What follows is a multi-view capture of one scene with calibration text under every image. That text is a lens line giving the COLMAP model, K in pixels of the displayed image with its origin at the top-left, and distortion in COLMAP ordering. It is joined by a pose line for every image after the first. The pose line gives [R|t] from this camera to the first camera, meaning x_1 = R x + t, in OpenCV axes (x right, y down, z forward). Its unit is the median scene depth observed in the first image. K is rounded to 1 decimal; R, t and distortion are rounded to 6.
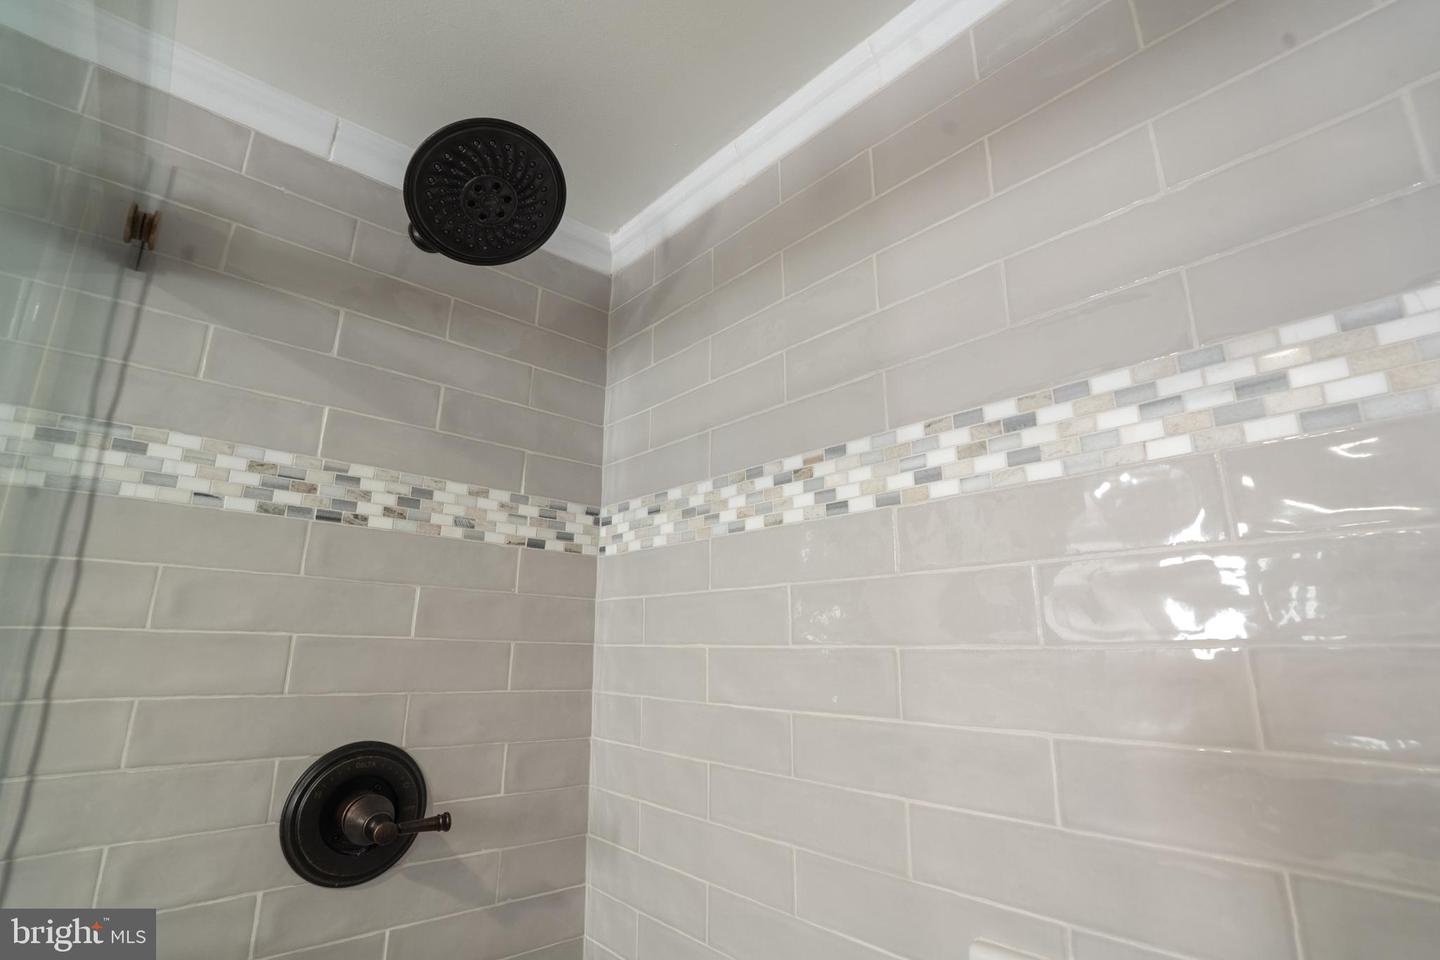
lens RADIAL K [[679.0, 0, 717.1], [0, 679.0, 448.4], [0, 0, 1]] dist [-0.021305, 0.001104]
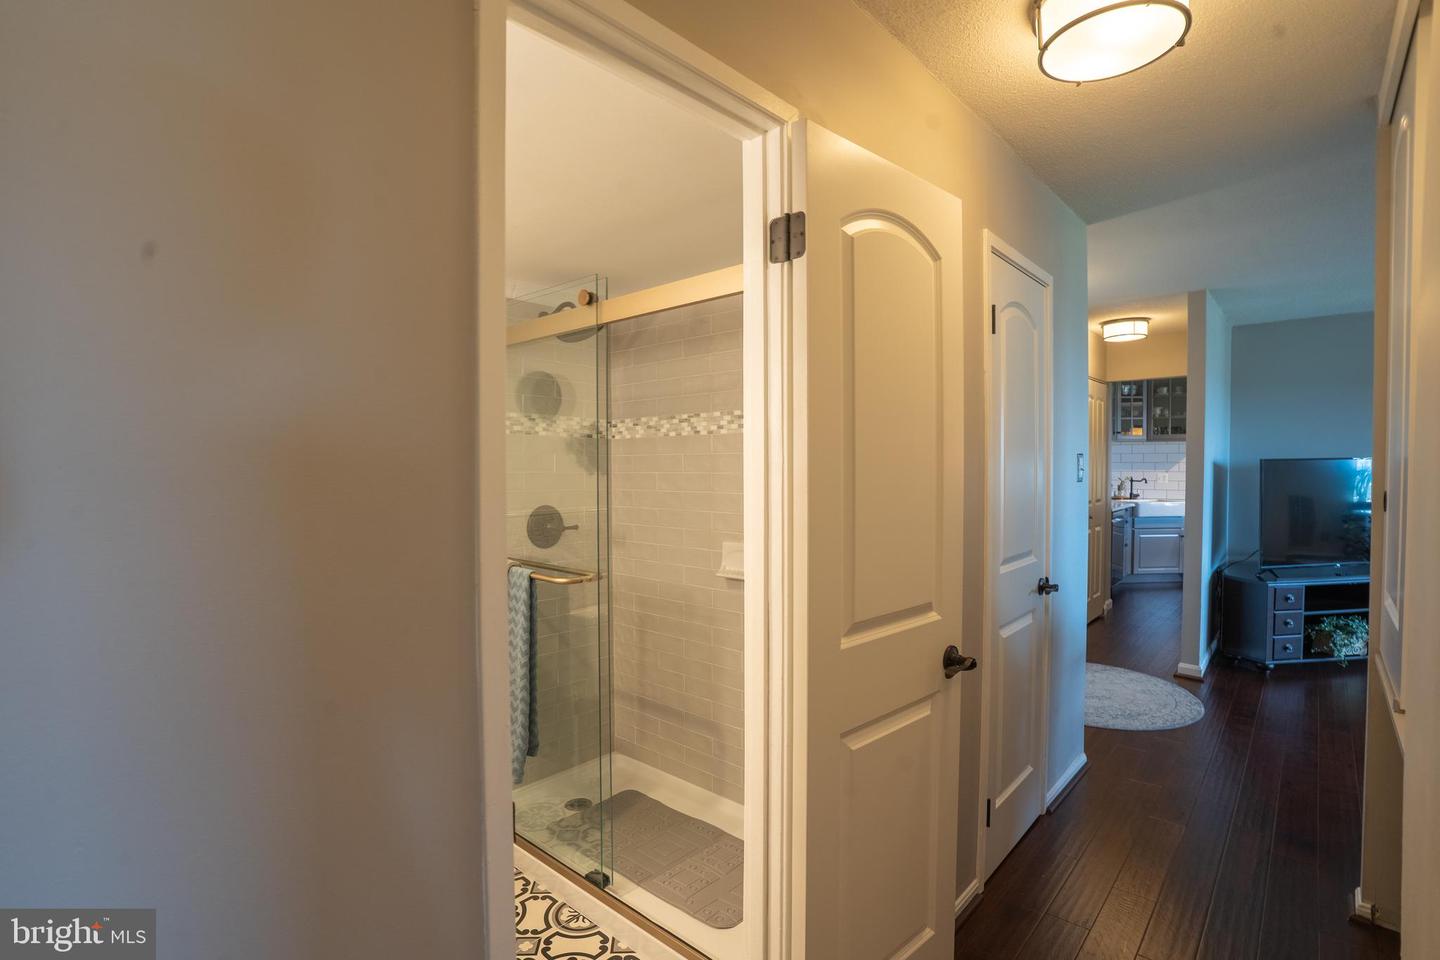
lens RADIAL K [[679.0, 0, 725.0], [0, 679.0, 478.6], [0, 0, 1]] dist [-0.021305, 0.001104]
pose [[0.993333, -0.012850, 0.114562, -0.060281], [-0.021678, 0.955218, 0.295107, -0.583728], [-0.113224, -0.295623, 0.948571, -1.911677]]
